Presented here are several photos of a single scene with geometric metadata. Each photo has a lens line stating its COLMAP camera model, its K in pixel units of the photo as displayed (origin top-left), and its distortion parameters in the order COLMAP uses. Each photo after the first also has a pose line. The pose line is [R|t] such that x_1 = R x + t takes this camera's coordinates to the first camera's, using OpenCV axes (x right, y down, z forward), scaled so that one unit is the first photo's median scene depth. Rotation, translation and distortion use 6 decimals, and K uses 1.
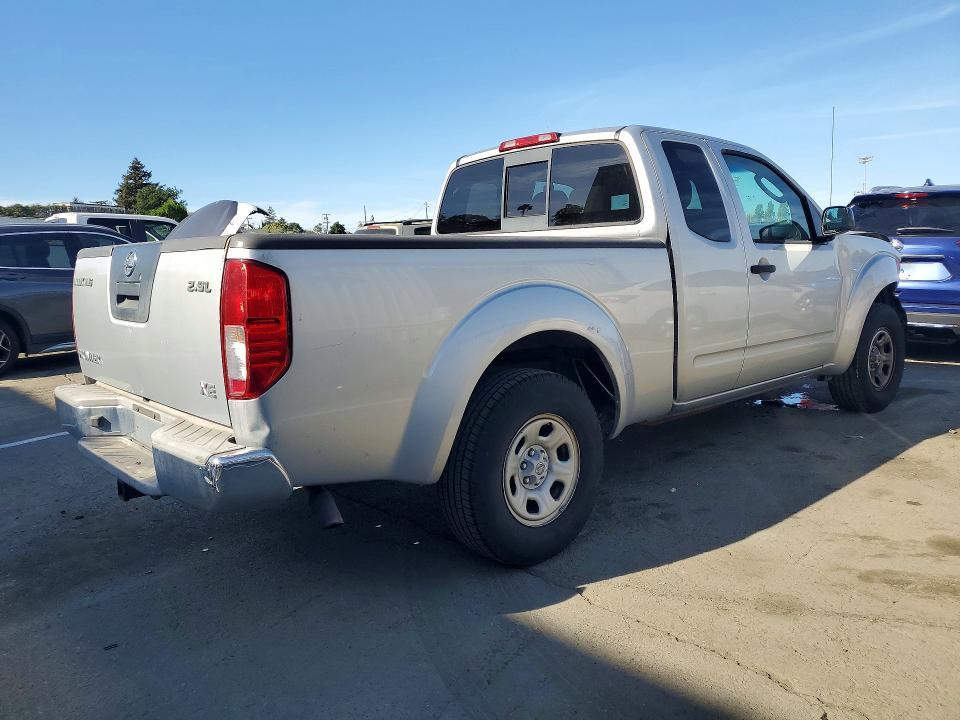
lens RADIAL K [[726.0, 0, 480.0], [0, 726.0, 360.0], [0, 0, 1]] dist [-0.071139, -0.001828]
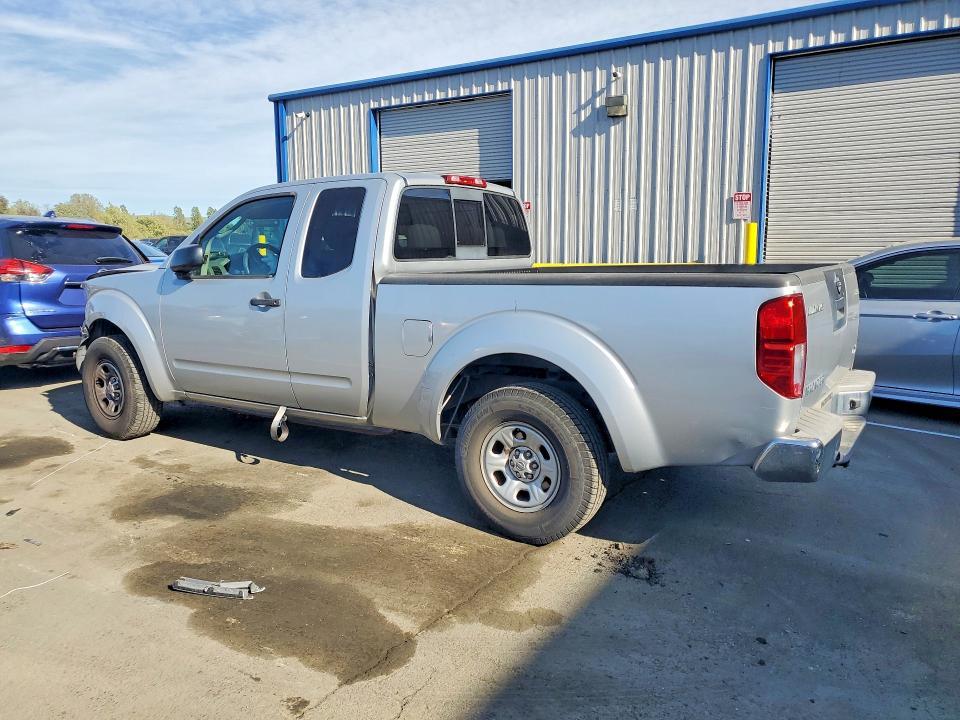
lens RADIAL K [[774.3, 0, 480.0], [0, 774.3, 360.0], [0, 0, 1]] dist [-0.003254, -0.000157]
pose [[-0.241689, -0.120203, 0.962880, -1.154253], [0.136642, 0.978194, 0.156413, -0.217700], [-0.960685, 0.169373, -0.219994, 1.309831]]
